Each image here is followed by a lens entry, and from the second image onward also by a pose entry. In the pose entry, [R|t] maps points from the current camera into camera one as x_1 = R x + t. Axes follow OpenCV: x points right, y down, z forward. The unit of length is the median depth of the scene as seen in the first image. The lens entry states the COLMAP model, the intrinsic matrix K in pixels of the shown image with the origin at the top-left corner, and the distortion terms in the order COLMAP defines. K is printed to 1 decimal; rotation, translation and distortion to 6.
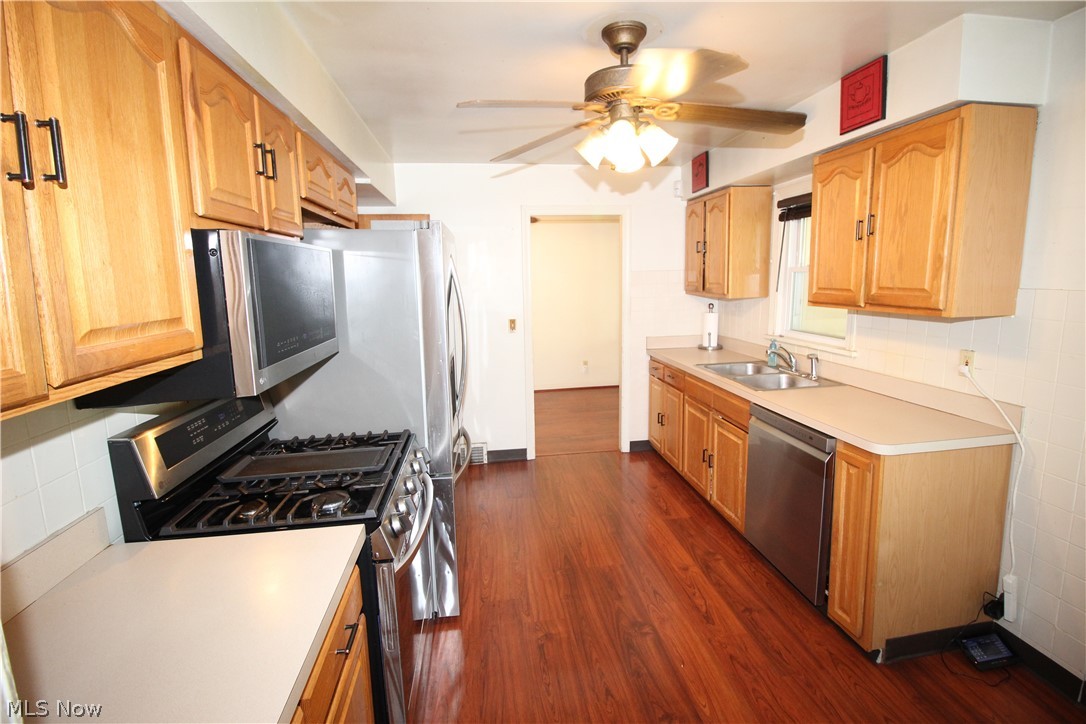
lens RADIAL K [[499.5, 0, 550.1], [0, 499.5, 349.4], [0, 0, 1]] dist [-0.020635, -0.000855]
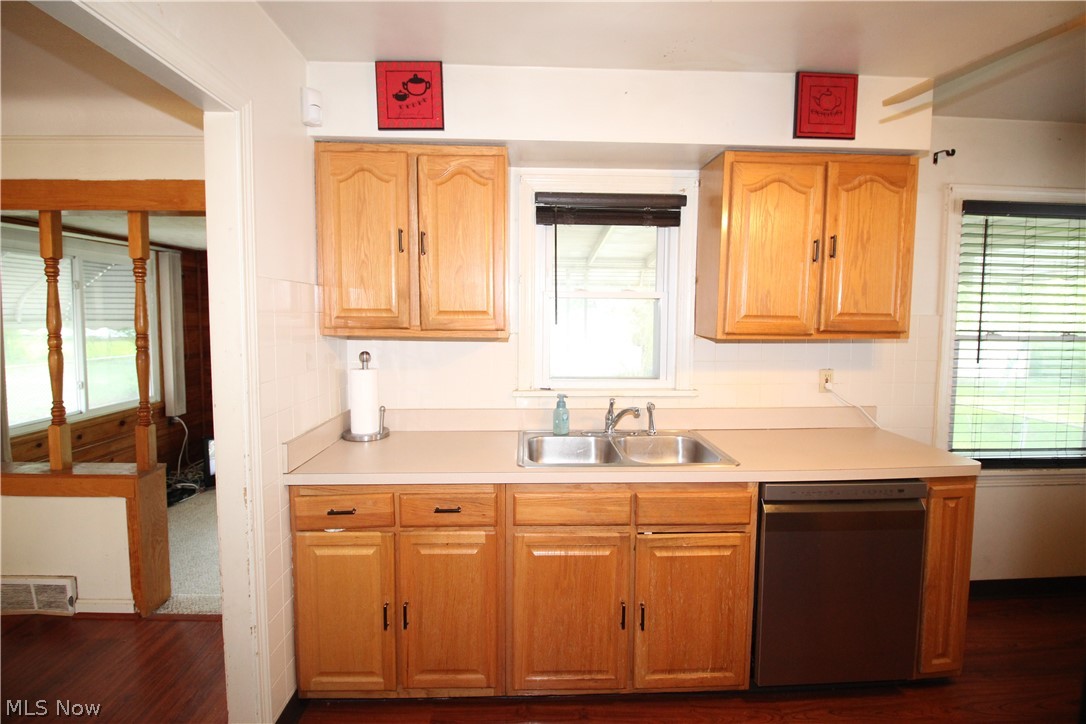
lens RADIAL K [[499.5, 0, 550.1], [0, 499.5, 349.4], [0, 0, 1]] dist [-0.020635, -0.000855]
pose [[0.103650, -0.046666, 0.993519, -0.347891], [0.138811, 0.989801, 0.032010, -0.164857], [-0.984880, 0.134593, 0.109070, 1.457844]]
